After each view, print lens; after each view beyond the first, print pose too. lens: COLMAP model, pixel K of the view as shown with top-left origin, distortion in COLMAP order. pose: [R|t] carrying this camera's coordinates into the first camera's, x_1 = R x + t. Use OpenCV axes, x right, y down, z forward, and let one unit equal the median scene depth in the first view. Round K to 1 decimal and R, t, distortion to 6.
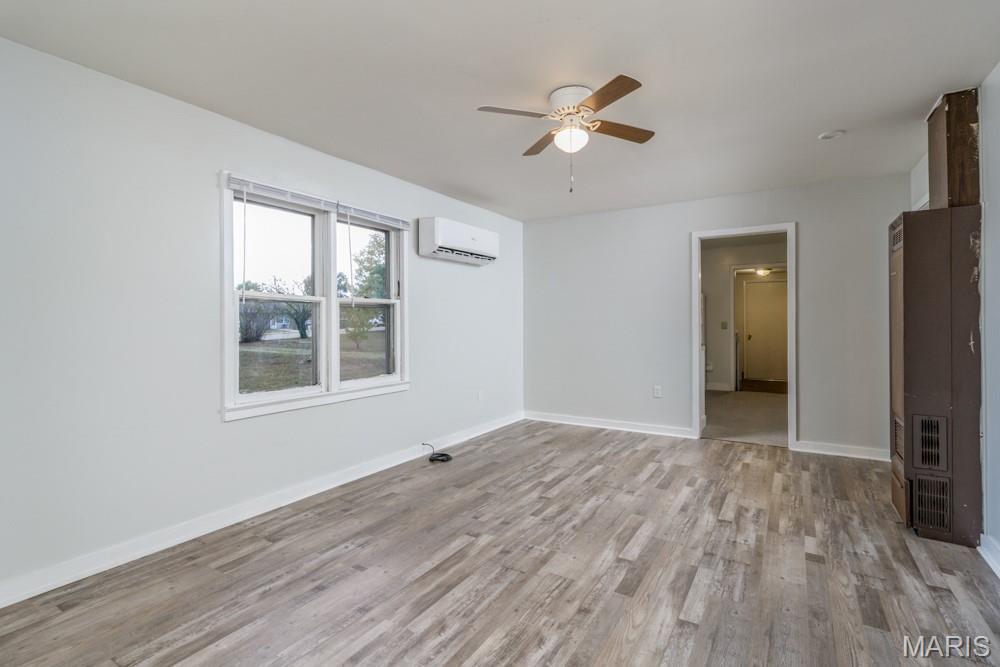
lens RADIAL K [[476.3, 0, 496.4], [0, 476.3, 318.5], [0, 0, 1]] dist [-0.002313, -0.000327]
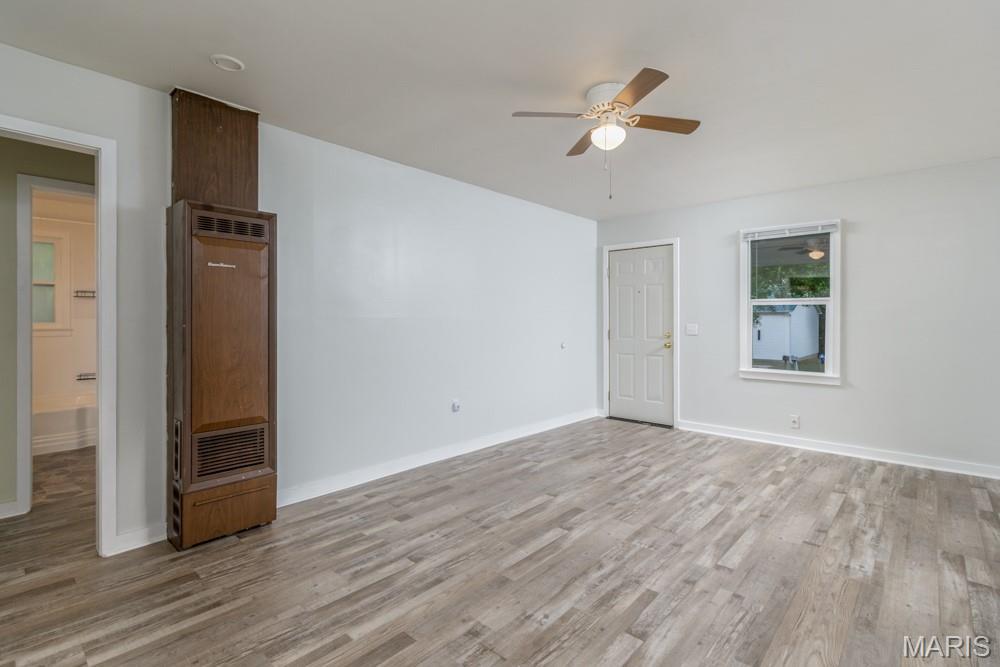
lens RADIAL K [[476.3, 0, 496.4], [0, 476.3, 318.5], [0, 0, 1]] dist [-0.002313, -0.000327]
pose [[-0.982313, 0.002239, 0.187230, 0.203063], [0.000410, 0.999952, -0.009810, 0.012140], [-0.187243, -0.009560, -0.982267, 2.037330]]
